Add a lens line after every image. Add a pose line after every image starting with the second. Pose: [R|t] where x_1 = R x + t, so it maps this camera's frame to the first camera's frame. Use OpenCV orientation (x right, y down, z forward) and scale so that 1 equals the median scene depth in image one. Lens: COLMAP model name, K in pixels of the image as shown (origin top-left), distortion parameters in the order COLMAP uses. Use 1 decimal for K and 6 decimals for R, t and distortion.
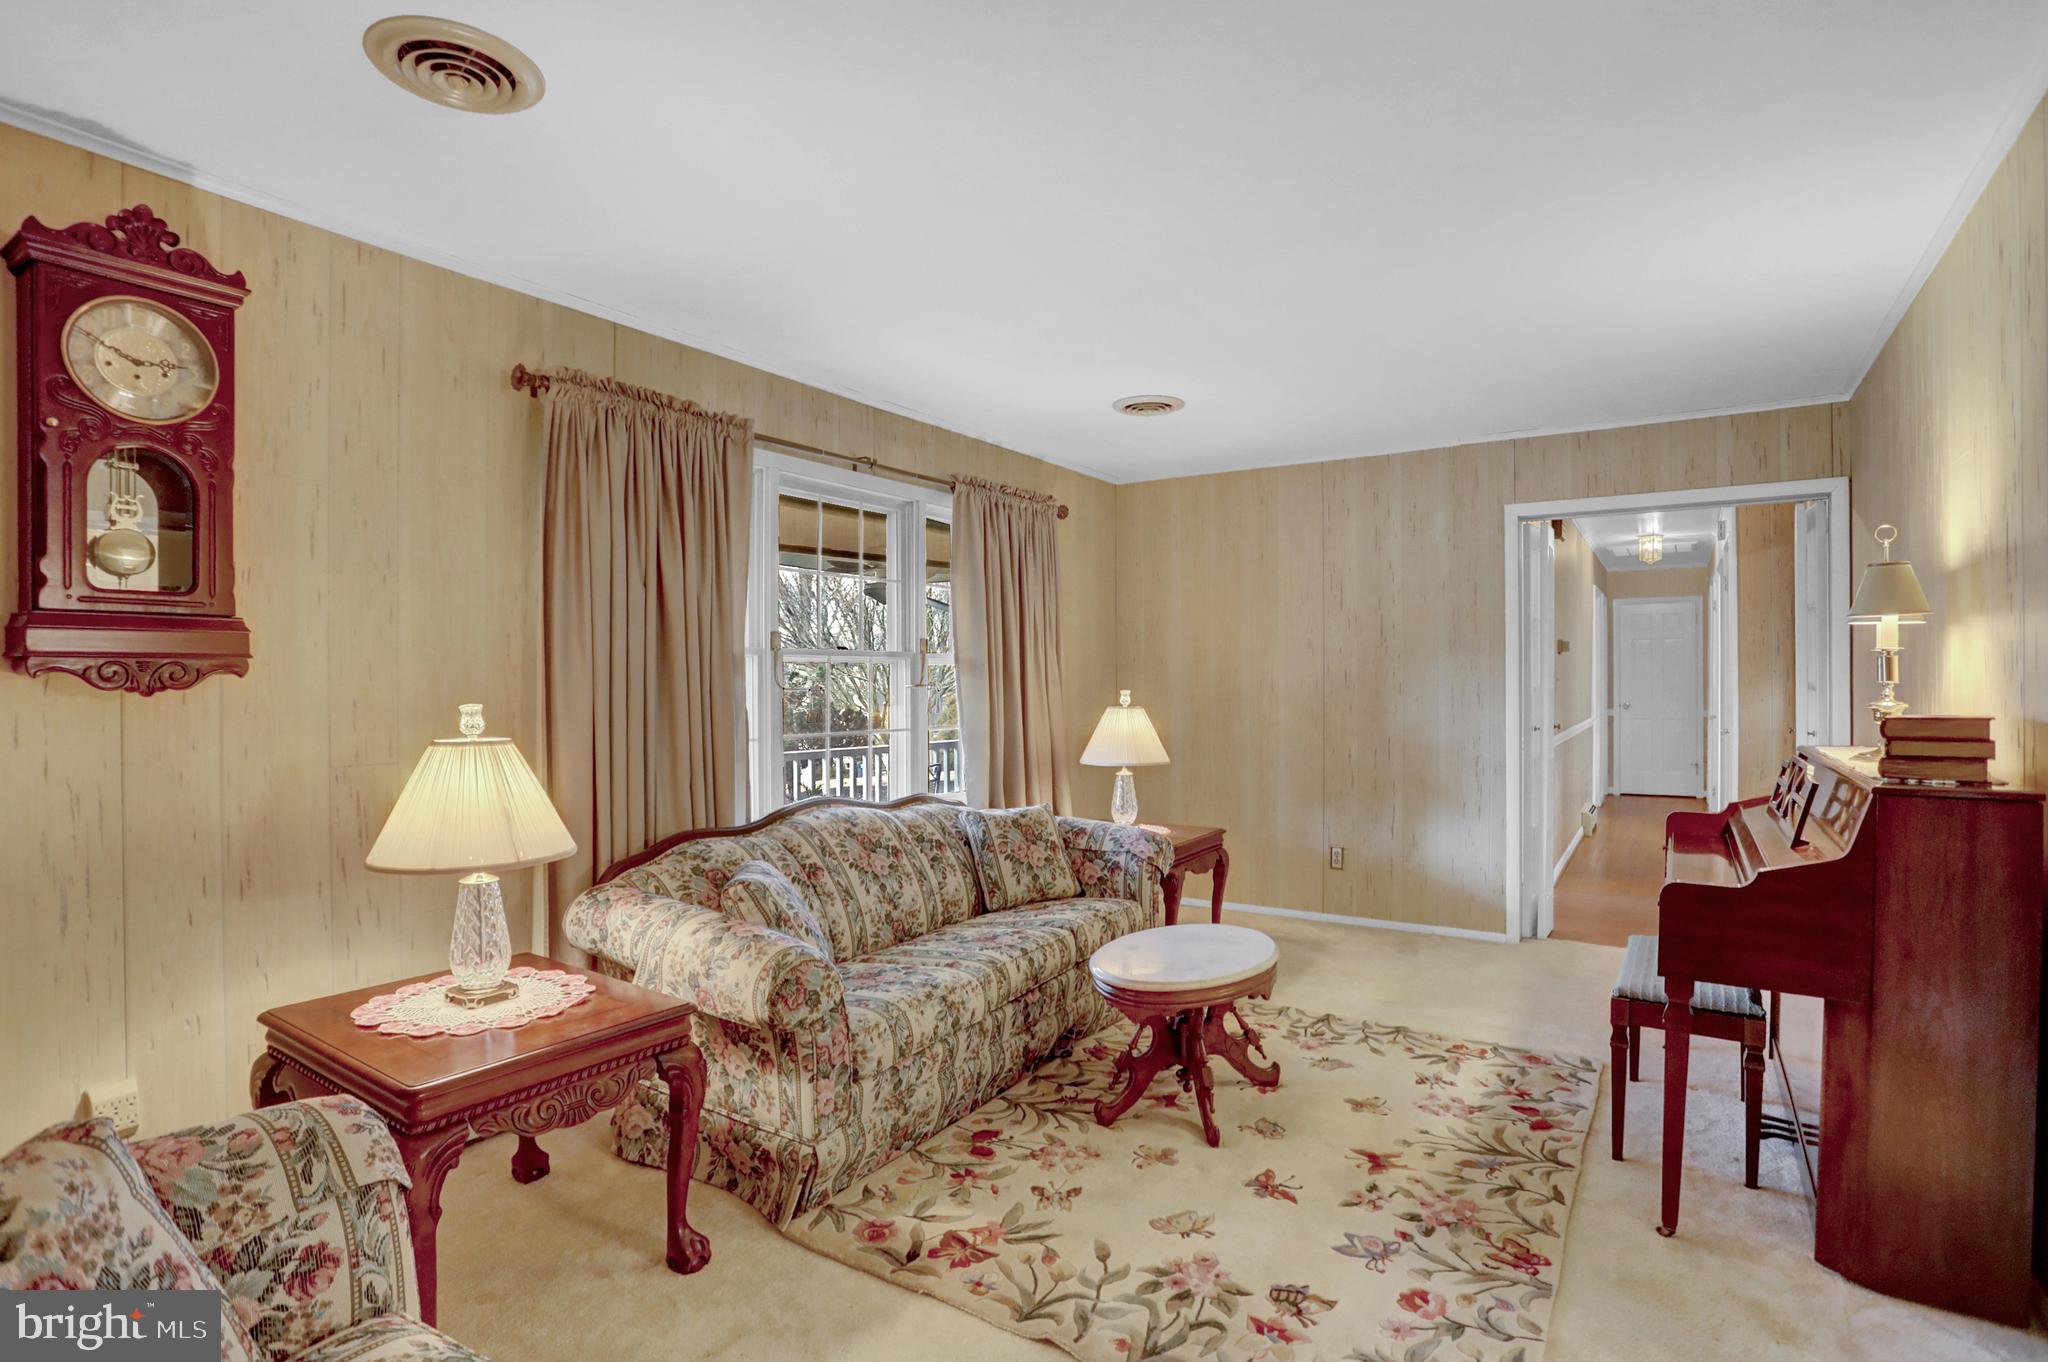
lens RADIAL K [[977.2, 0, 1024.0], [0, 977.2, 681.0], [0, 0, 1]] dist [-0.066835, 0.091396]
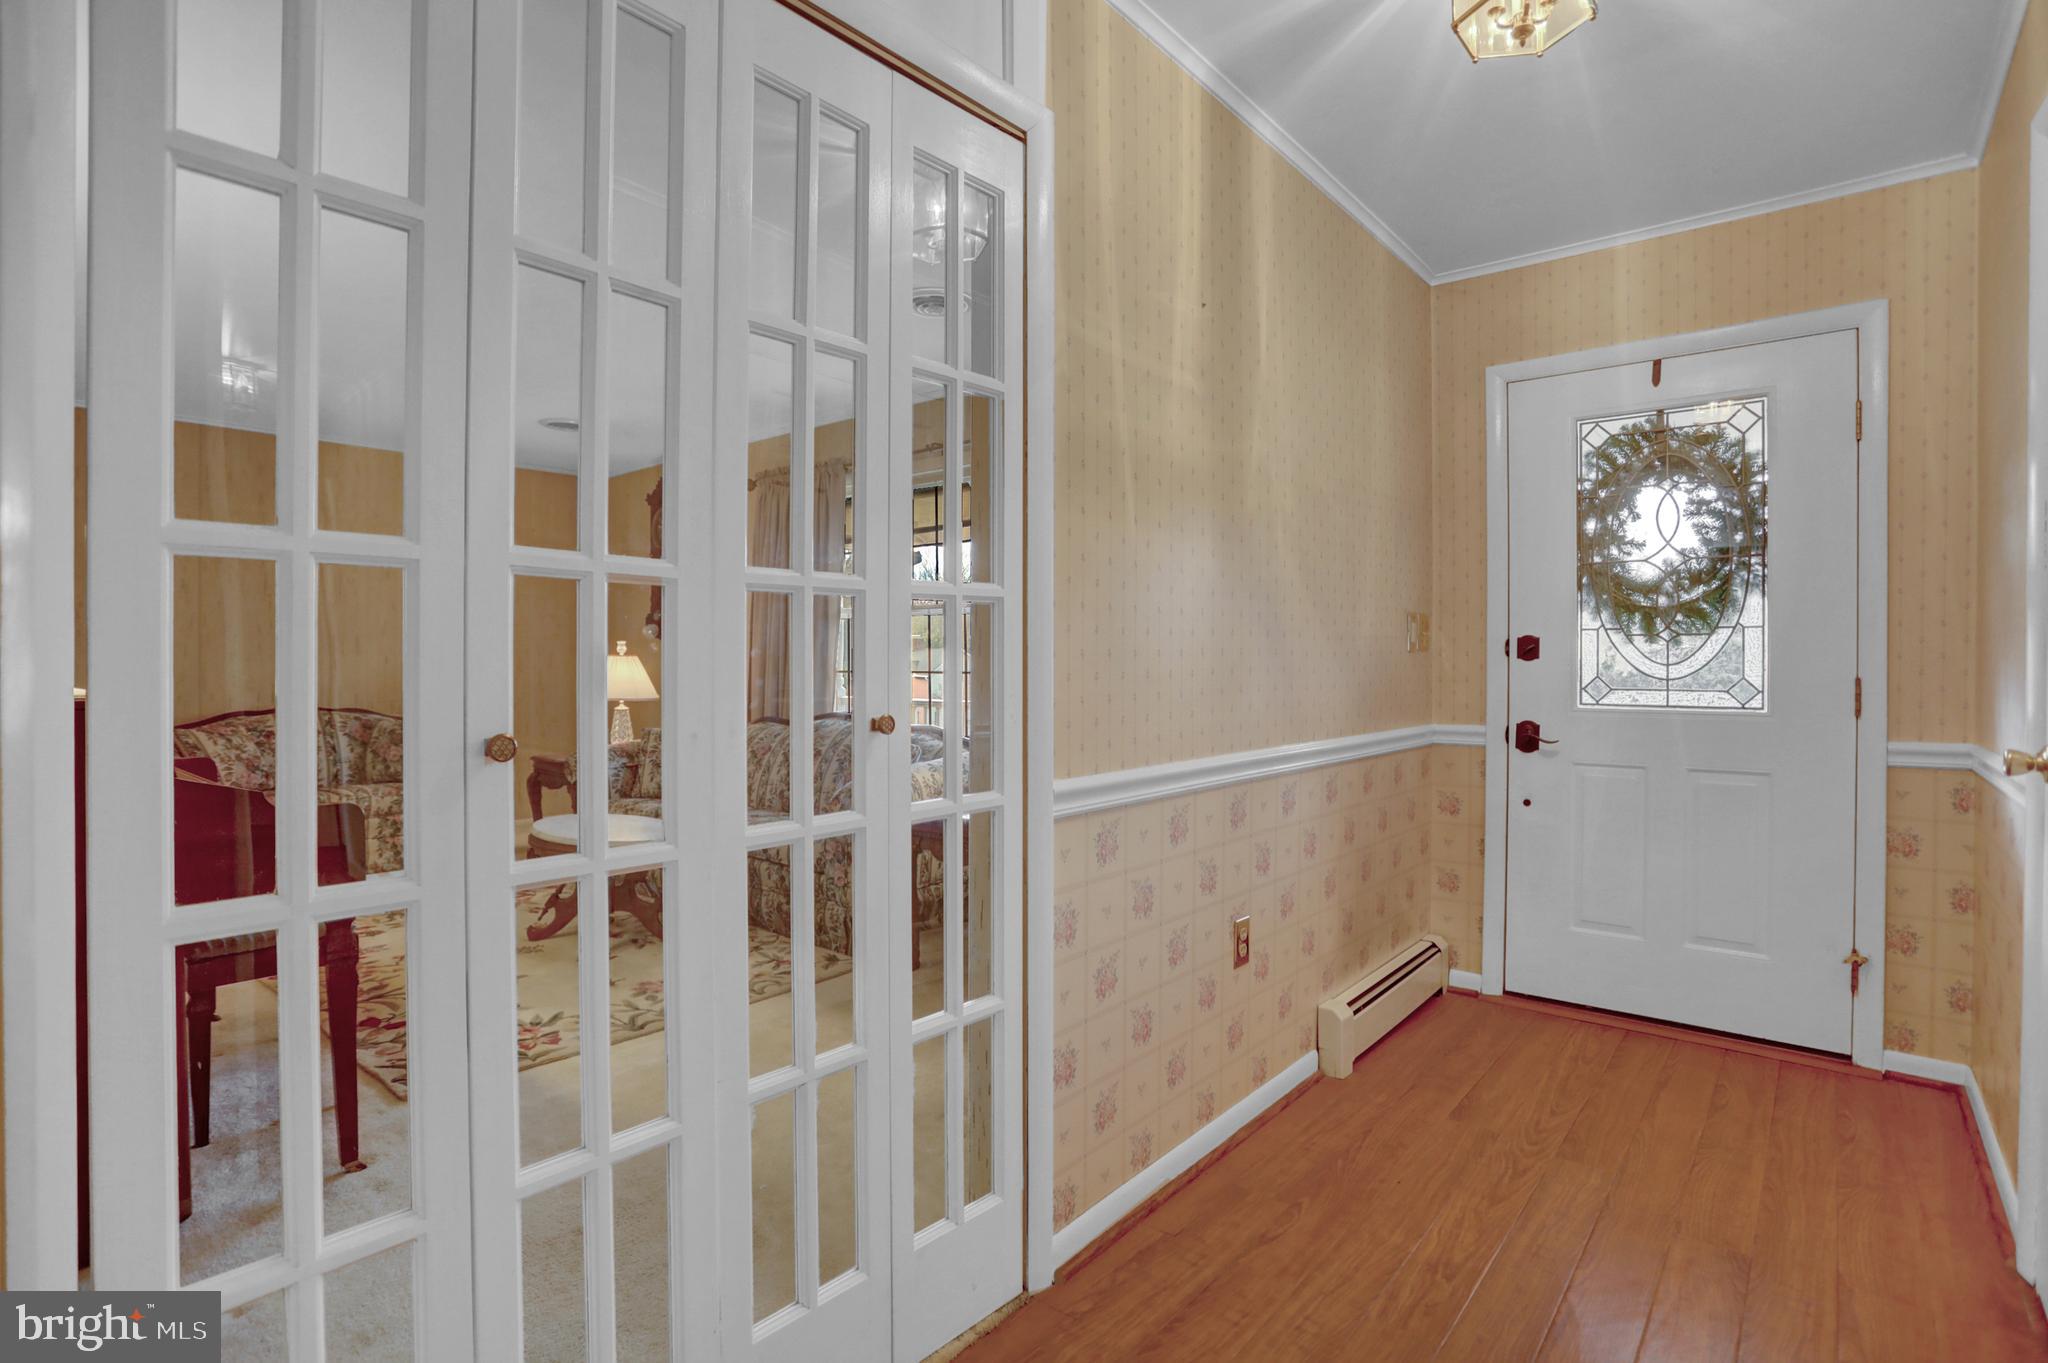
lens RADIAL K [[977.2, 0, 1024.0], [0, 977.2, 681.5], [0, 0, 1]] dist [-0.066835, 0.091396]
pose [[-0.100757, 0.016681, -0.994771, 1.669191], [-0.003900, 0.999845, 0.017162, 0.069965], [0.994903, 0.005609, -0.100676, 2.008006]]
